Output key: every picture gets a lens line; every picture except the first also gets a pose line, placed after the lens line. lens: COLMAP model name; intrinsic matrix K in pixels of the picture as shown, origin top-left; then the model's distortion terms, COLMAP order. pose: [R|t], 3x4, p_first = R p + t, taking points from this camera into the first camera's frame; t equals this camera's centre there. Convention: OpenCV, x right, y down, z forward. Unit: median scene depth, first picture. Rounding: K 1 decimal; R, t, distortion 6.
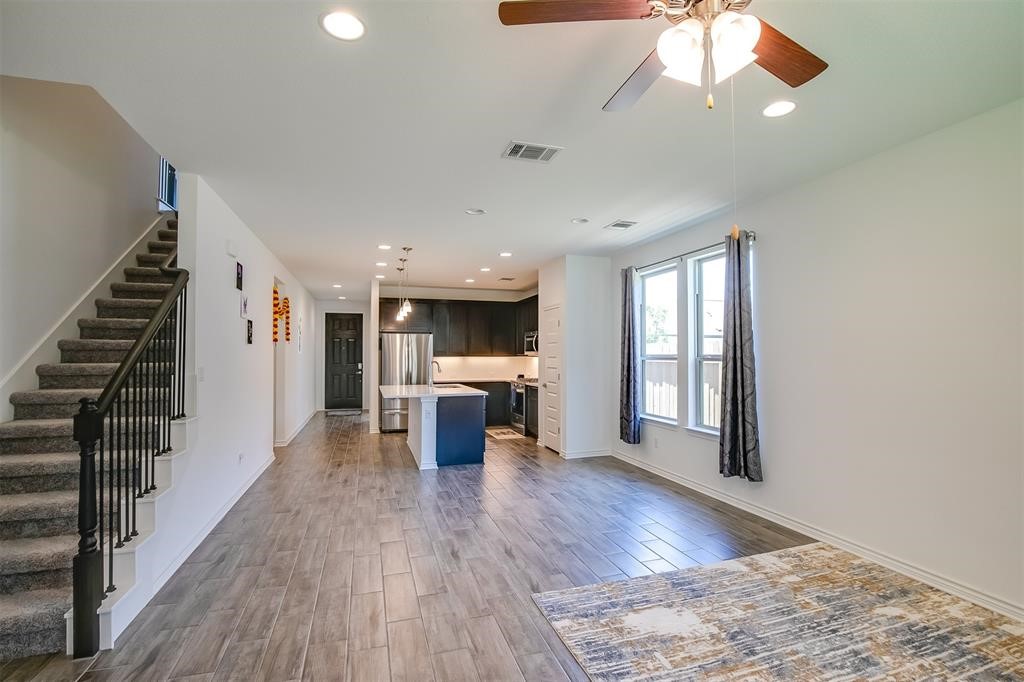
lens RADIAL K [[467.0, 0, 512.1], [0, 467.0, 352.4], [0, 0, 1]] dist [-0.000359, -0.000042]
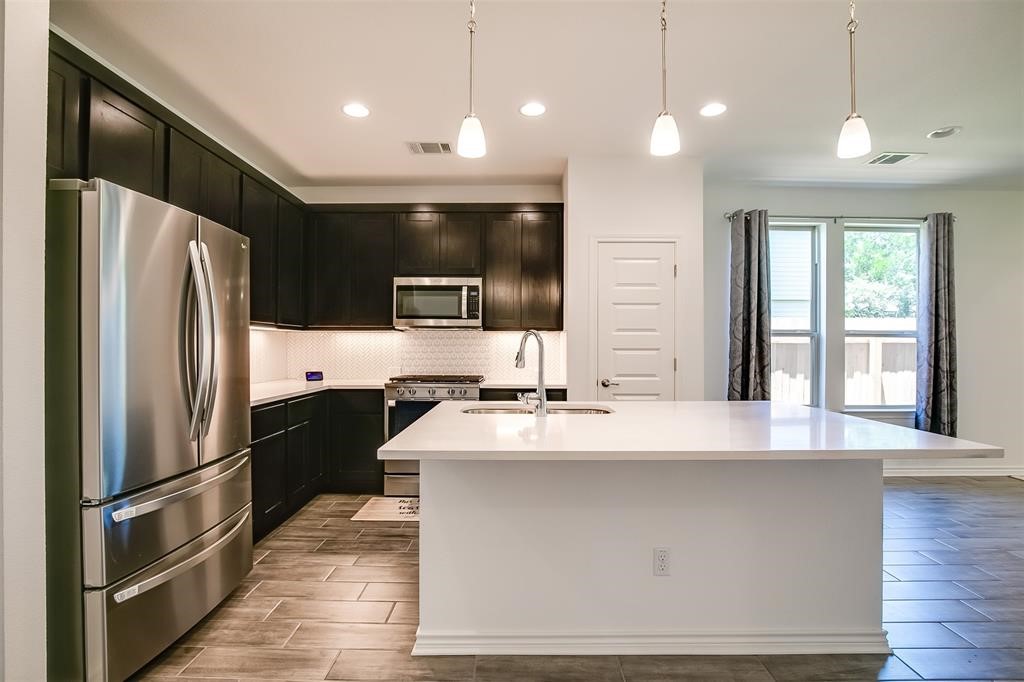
lens RADIAL K [[467.0, 0, 512.1], [0, 467.0, 352.4], [0, 0, 1]] dist [-0.000359, -0.000042]
pose [[0.291622, 0.001540, 0.956532, -0.656078], [-0.010193, 0.999947, 0.001497, 0.052262], [-0.956479, -0.010187, 0.291622, 1.310535]]
